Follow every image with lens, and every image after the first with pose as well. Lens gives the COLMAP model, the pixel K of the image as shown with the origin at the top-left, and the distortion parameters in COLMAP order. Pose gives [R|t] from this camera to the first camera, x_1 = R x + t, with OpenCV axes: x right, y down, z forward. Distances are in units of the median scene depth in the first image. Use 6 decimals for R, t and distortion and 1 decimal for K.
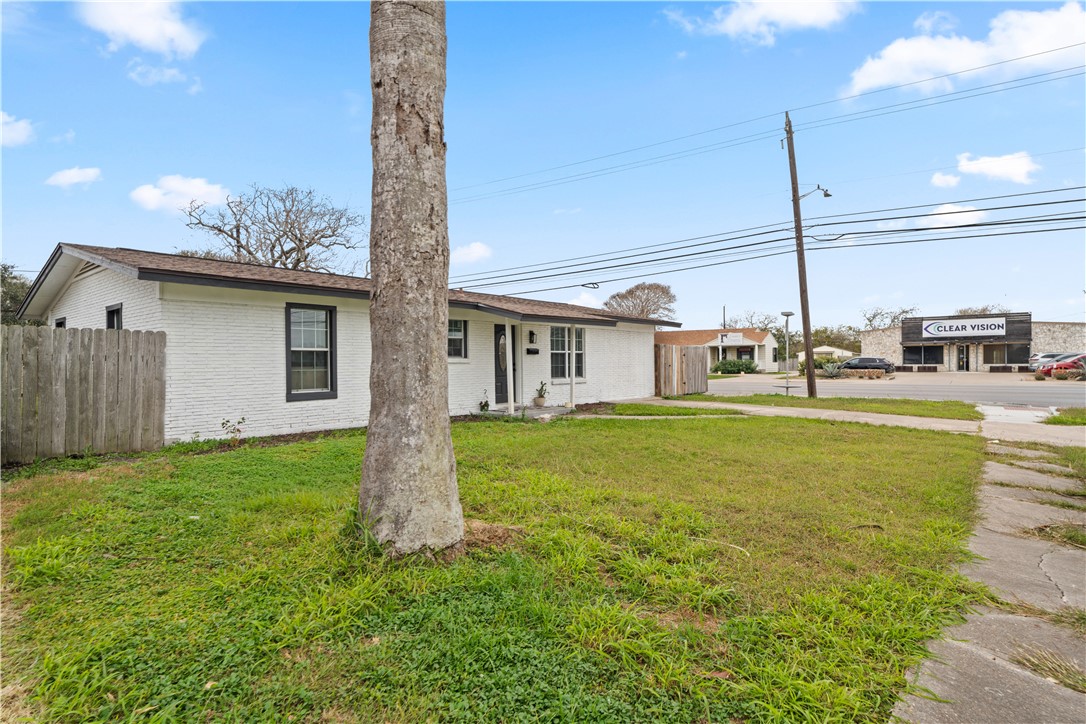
lens RADIAL K [[557.1, 0, 538.2], [0, 557.1, 361.7], [0, 0, 1]] dist [-0.005219, 0.000015]
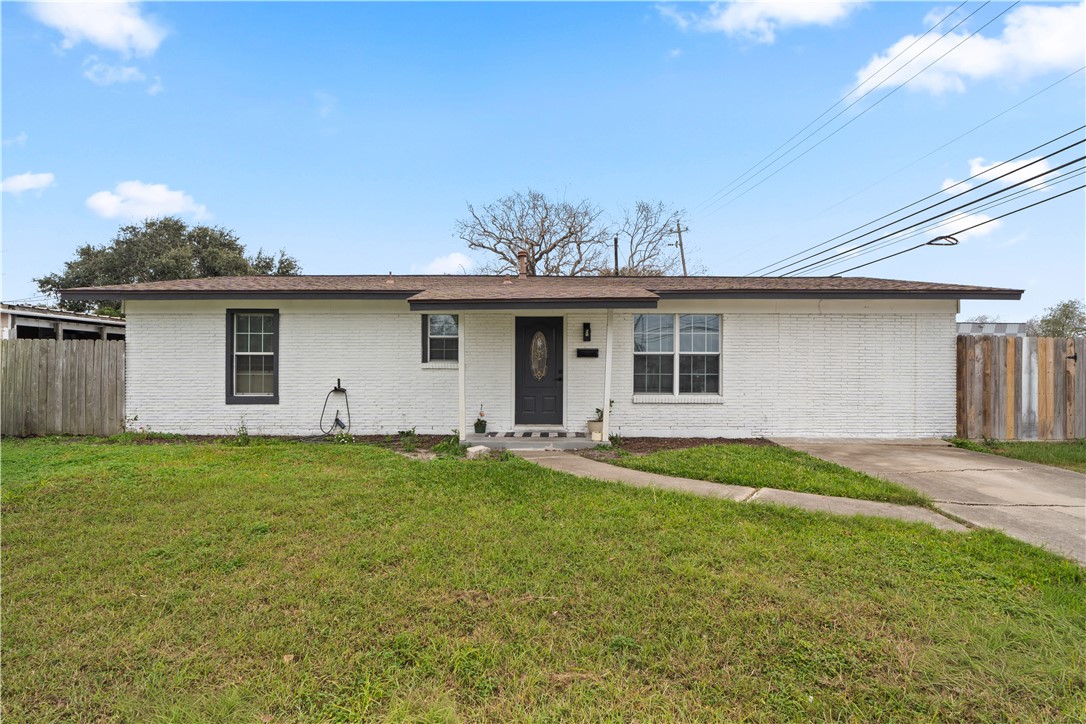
lens RADIAL K [[557.1, 0, 541.5], [0, 557.1, 363.6], [0, 0, 1]] dist [-0.005219, 0.000015]
pose [[0.644384, 0.004206, -0.764691, 0.658798], [-0.006301, 0.999980, 0.000191, -0.007212], [0.764676, 0.004695, 0.644398, 0.704921]]
